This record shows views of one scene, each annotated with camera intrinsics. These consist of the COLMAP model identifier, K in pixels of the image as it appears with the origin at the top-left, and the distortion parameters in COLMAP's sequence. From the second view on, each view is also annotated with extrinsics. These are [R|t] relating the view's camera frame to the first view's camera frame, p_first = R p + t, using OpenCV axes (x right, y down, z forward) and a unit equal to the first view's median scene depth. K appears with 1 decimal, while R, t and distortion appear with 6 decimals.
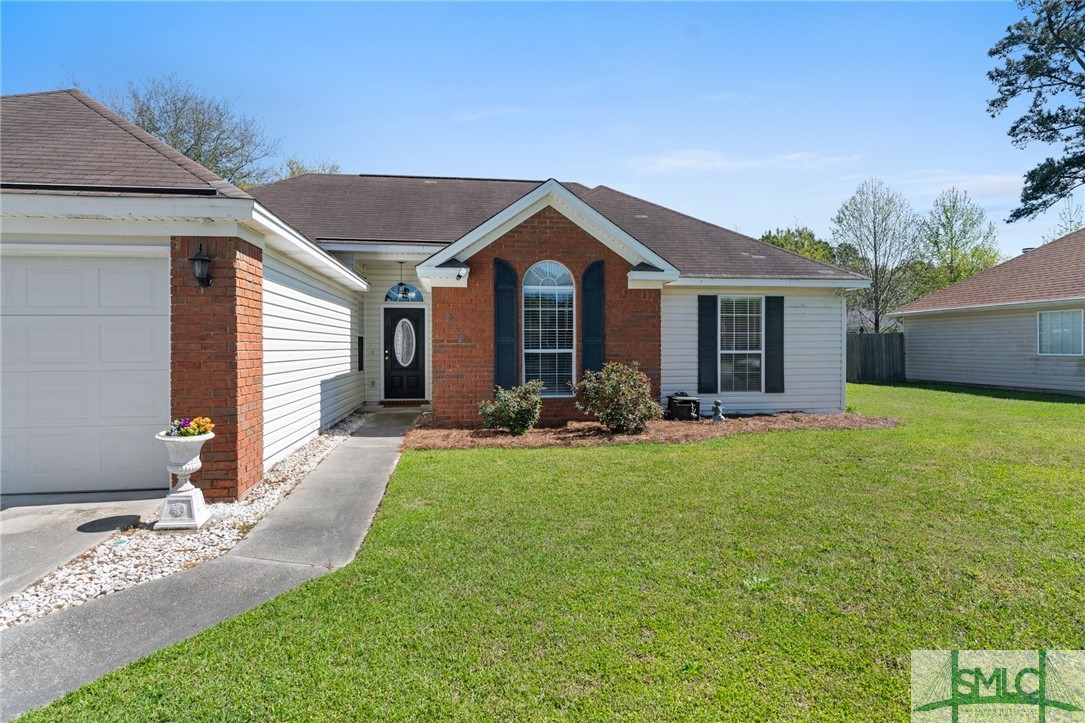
lens RADIAL K [[610.2, 0, 540.5], [0, 610.2, 352.4], [0, 0, 1]] dist [-0.004064, -0.000446]
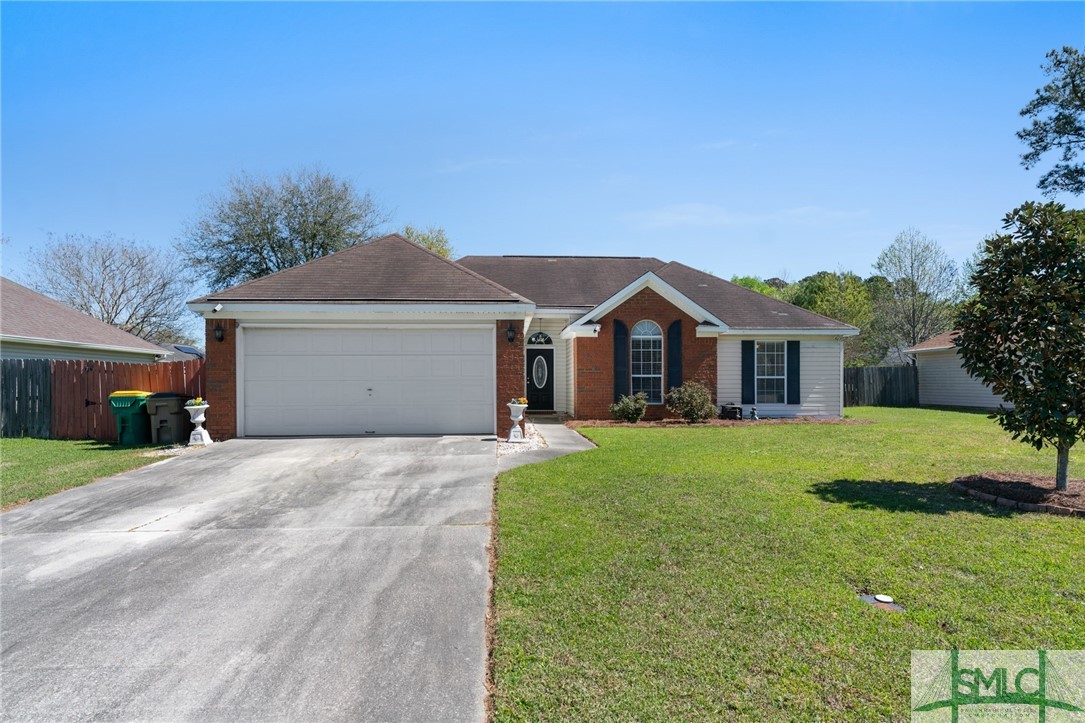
lens RADIAL K [[612.1, 0, 541.4], [0, 612.1, 382.0], [0, 0, 1]] dist [0.000686, 0.000133]
pose [[0.996773, 0.001642, -0.080249, -0.120397], [-0.002548, 0.999934, -0.011188, 0.029881], [0.080225, 0.011357, 0.996712, -0.574622]]
